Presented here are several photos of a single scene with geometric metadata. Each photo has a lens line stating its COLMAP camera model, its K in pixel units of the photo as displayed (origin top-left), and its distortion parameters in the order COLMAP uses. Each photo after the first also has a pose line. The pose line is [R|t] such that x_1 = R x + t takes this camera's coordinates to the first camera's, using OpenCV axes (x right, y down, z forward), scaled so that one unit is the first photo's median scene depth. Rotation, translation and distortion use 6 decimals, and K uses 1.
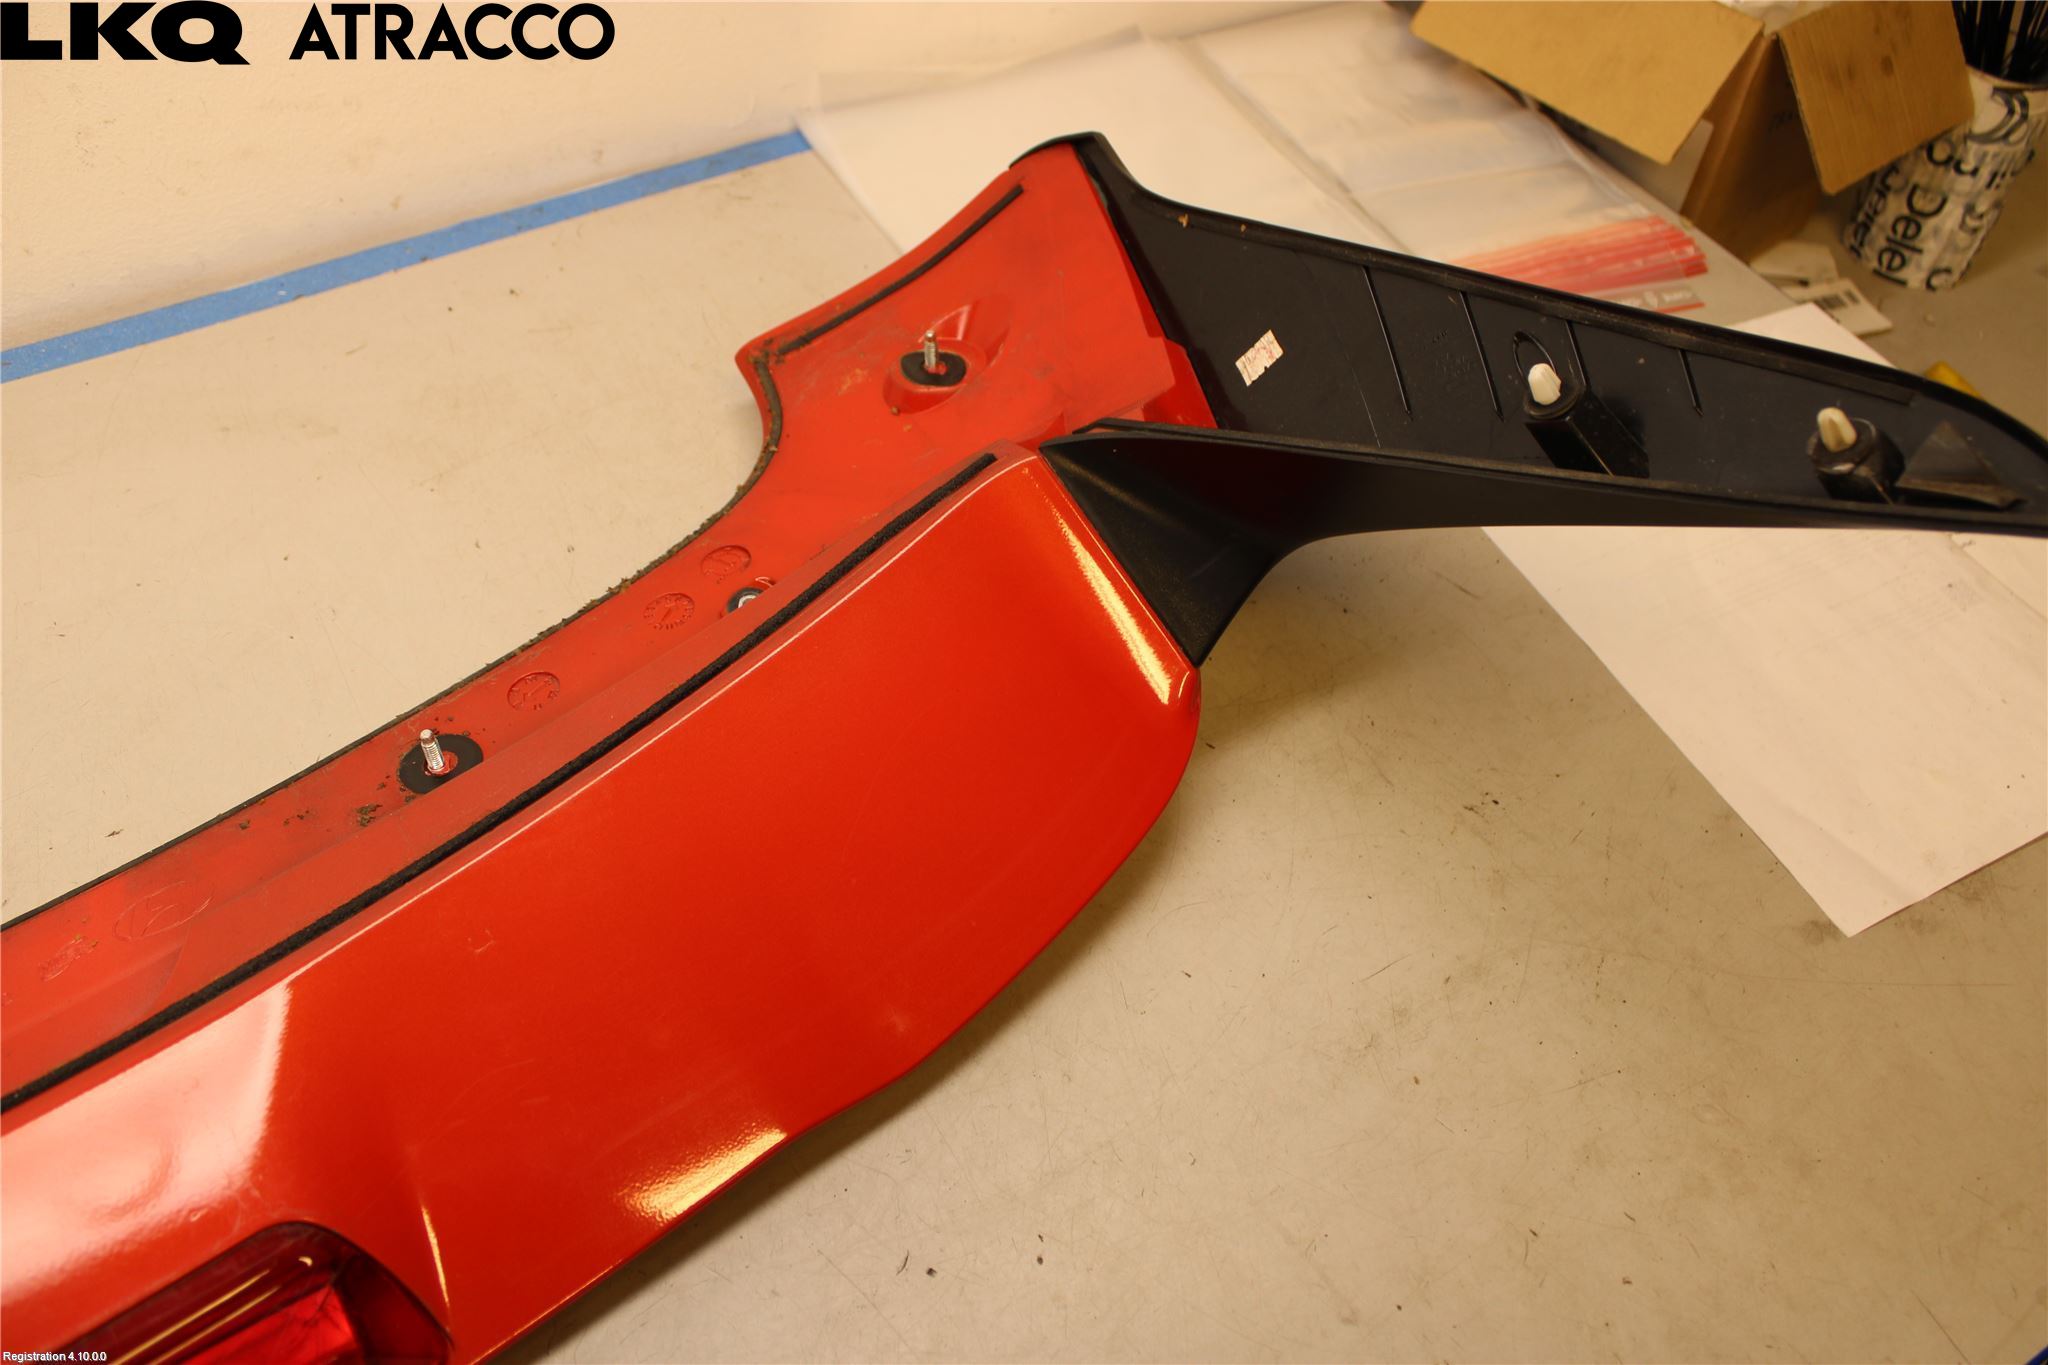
lens RADIAL K [[1700.8, 0, 1038.9], [0, 1700.8, 677.6], [0, 0, 1]] dist [-0.157004, 0.141245]
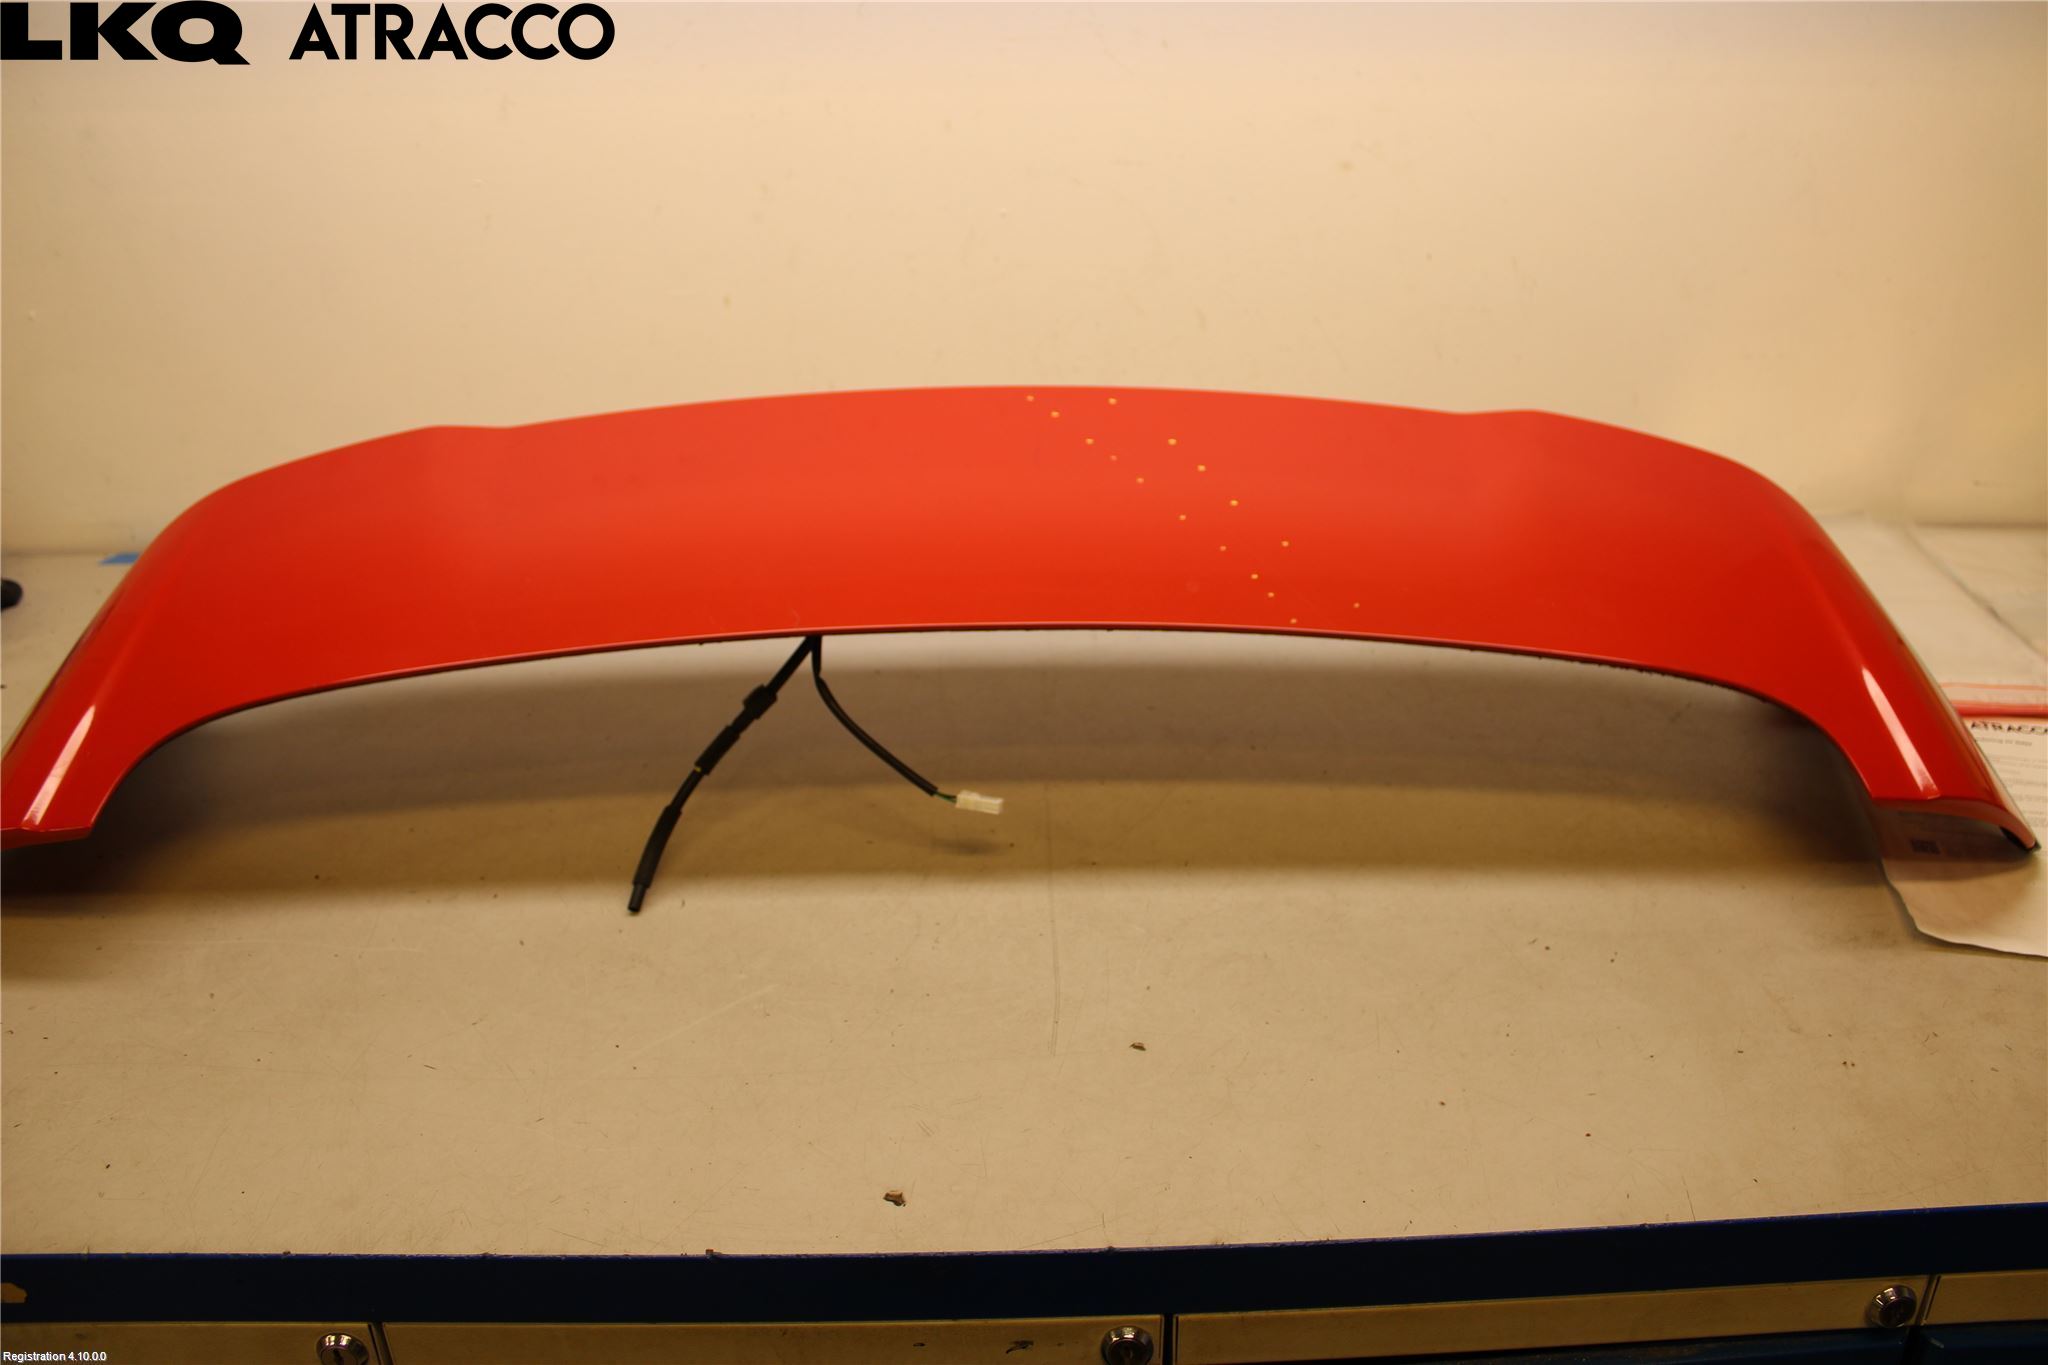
lens RADIAL K [[1712.8, 0, 1024.0], [0, 1712.8, 682.5], [0, 0, 1]] dist [-0.176783, 0.150806]
pose [[0.868436, 0.158260, -0.469864, 0.189545], [-0.330413, 0.891307, -0.310483, 0.667152], [0.369656, 0.424884, 0.826334, -0.596252]]
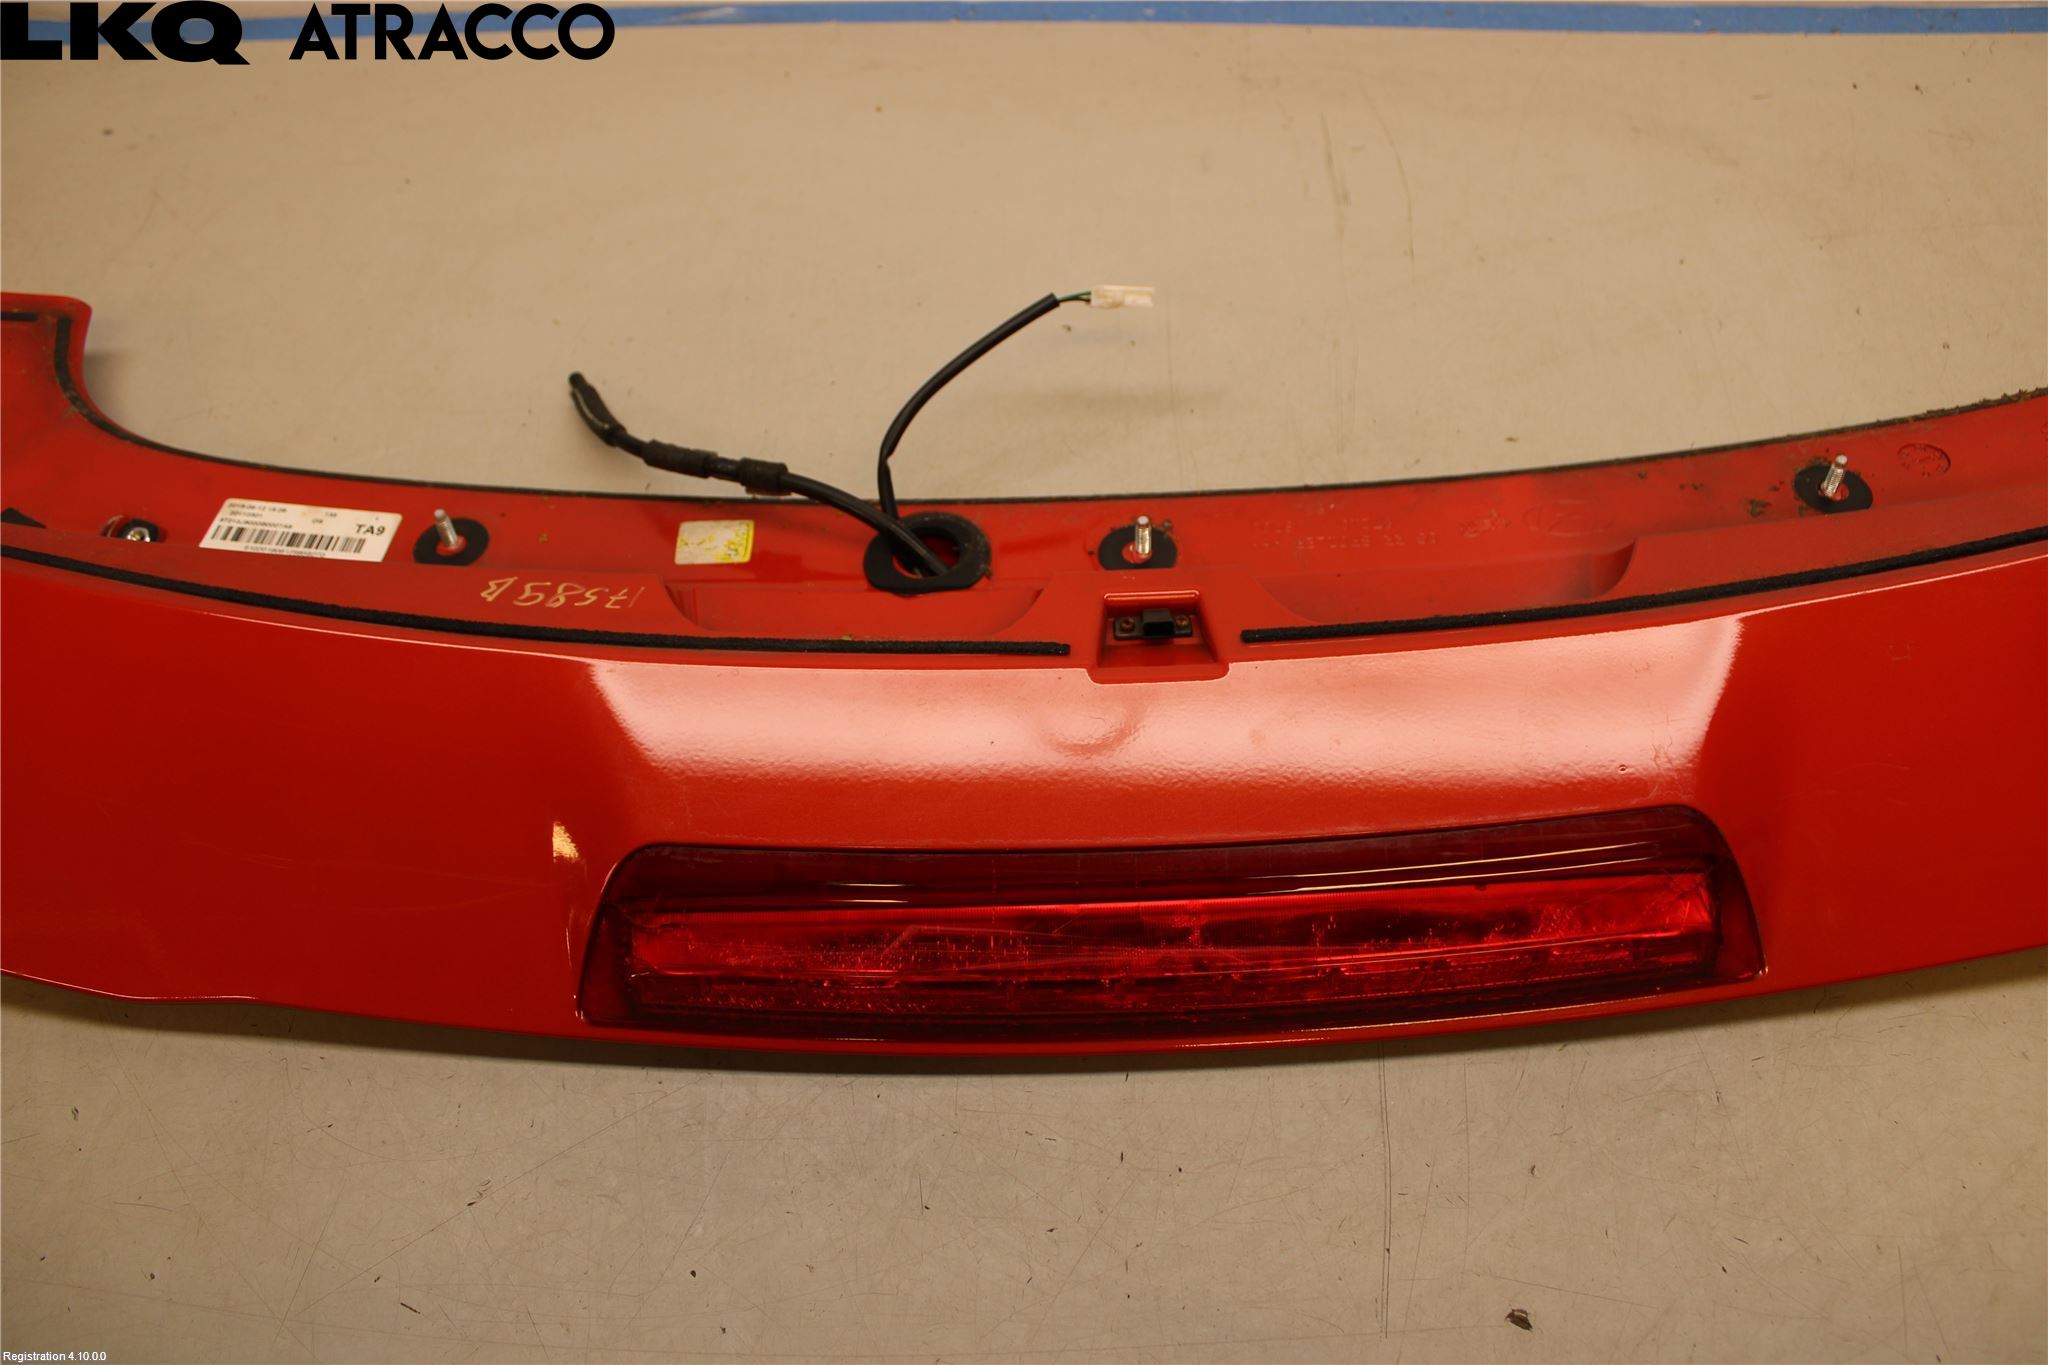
lens RADIAL K [[1712.8, 0, 1024.0], [0, 1712.8, 682.5], [0, 0, 1]] dist [-0.176783, 0.150806]
pose [[0.833211, 0.399768, -0.382026, -0.314224], [-0.354473, 0.916410, 0.185853, 0.143494], [0.424391, -0.019437, 0.905270, -0.188698]]
